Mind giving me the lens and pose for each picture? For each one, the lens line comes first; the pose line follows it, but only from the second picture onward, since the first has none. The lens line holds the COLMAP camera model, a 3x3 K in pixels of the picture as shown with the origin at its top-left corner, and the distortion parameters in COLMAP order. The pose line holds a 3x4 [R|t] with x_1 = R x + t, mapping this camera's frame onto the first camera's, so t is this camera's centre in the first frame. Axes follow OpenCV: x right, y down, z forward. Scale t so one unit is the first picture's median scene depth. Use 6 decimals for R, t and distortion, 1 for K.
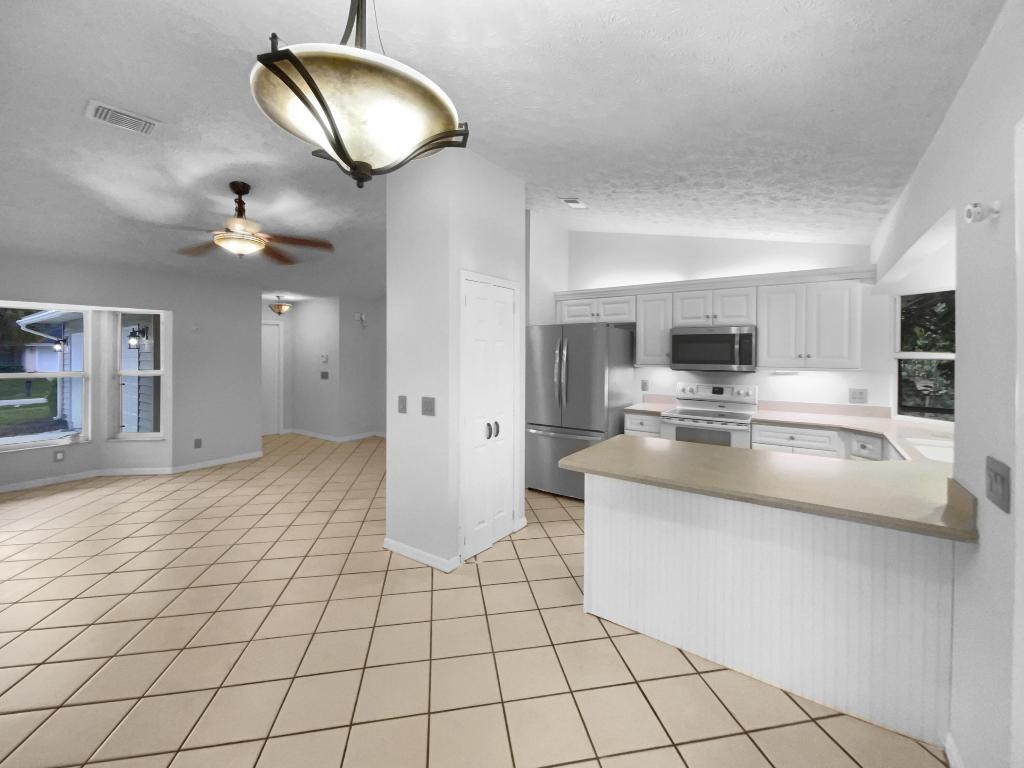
lens RADIAL K [[417.8, 0, 516.0], [0, 417.8, 360.1], [0, 0, 1]] dist [0.000492, 0.000687]
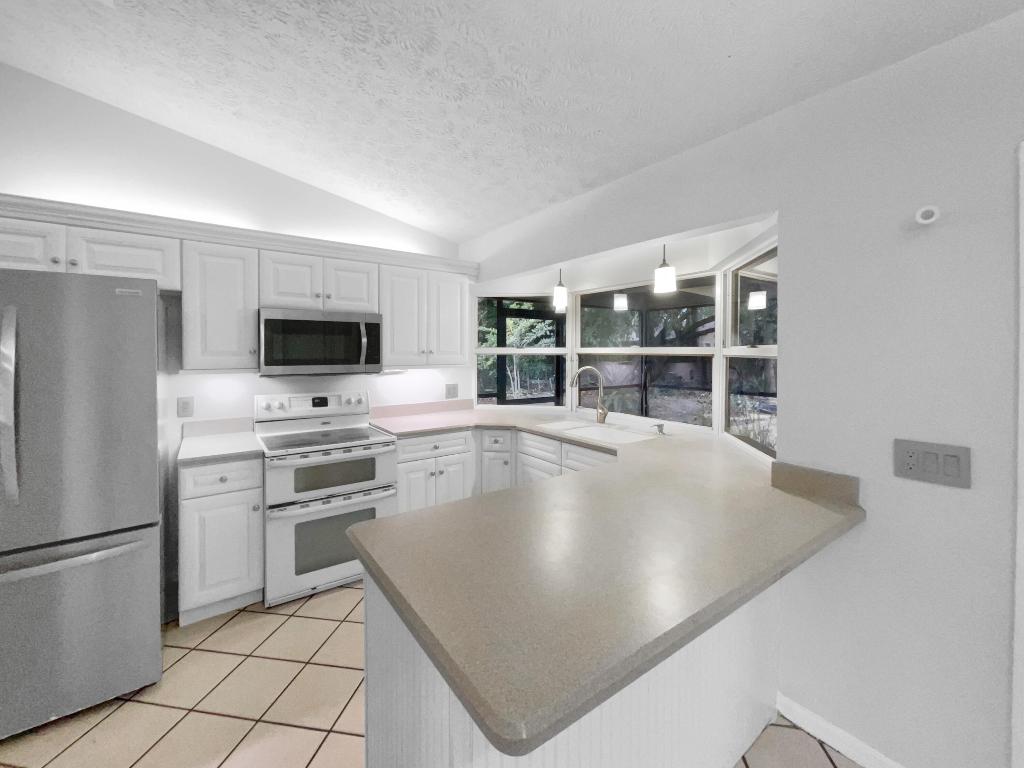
lens RADIAL K [[426.9, 0, 511.6], [0, 426.9, 355.8], [0, 0, 1]] dist [0.000023, 0.000174]
pose [[0.329870, -0.016932, 0.943874, -0.100391], [0.016678, 0.999788, 0.012106, -0.009136], [-0.943879, 0.011749, 0.330083, 0.497405]]
